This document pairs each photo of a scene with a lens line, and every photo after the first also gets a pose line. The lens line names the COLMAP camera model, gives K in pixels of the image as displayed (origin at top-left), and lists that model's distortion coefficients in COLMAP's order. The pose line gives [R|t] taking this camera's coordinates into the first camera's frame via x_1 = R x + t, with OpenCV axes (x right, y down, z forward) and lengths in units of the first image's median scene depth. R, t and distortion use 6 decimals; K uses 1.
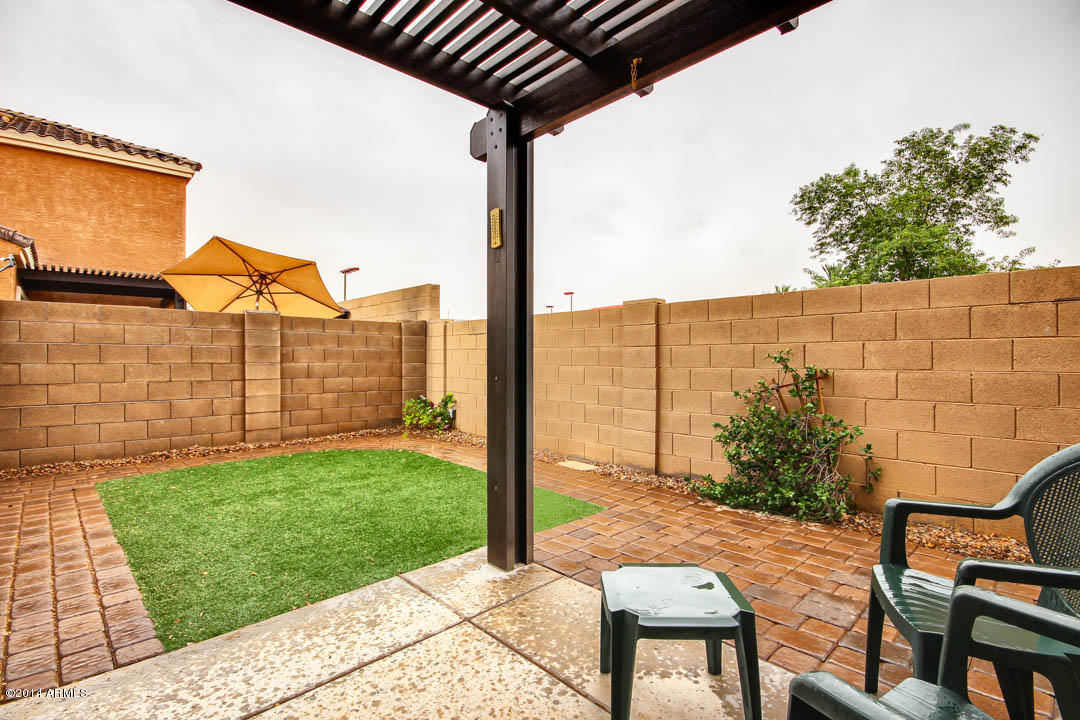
lens RADIAL K [[505.9, 0, 546.8], [0, 505.9, 361.2], [0, 0, 1]] dist [-0.010823, -0.001704]
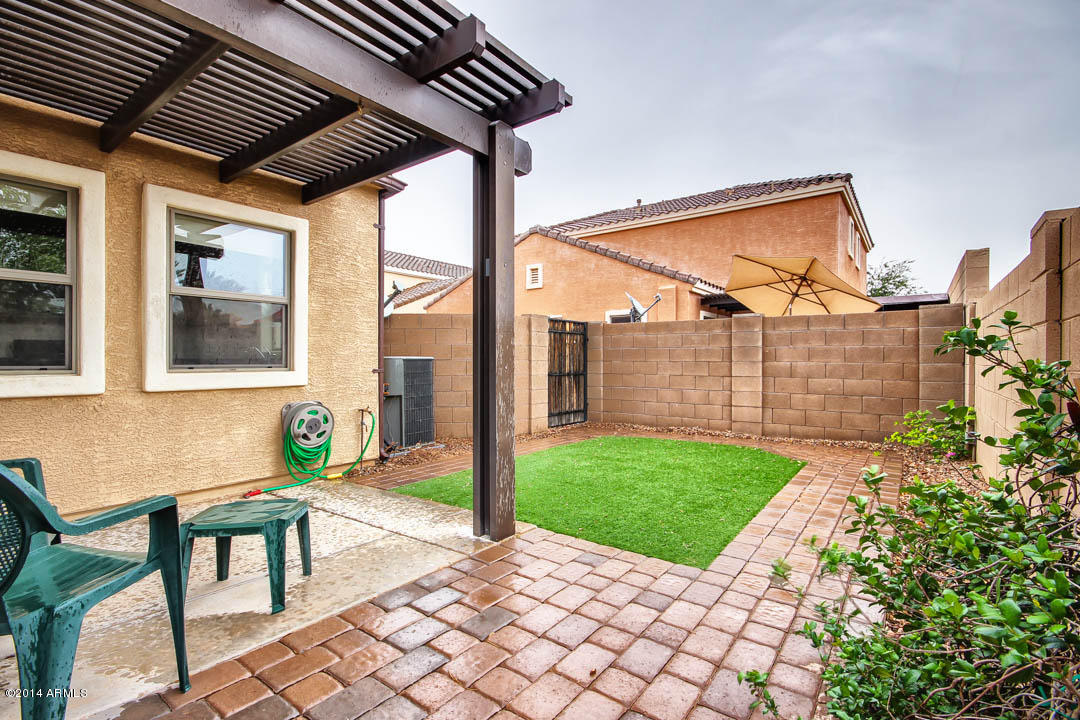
lens RADIAL K [[500.0, 0, 550.8], [0, 500.0, 362.0], [0, 0, 1]] dist [-0.002056, -0.000016]
pose [[0.165247, 0.002227, -0.986250, 0.405069], [-0.007060, 0.999975, 0.001075, 0.005402], [0.986227, 0.006785, 0.165258, 0.365375]]
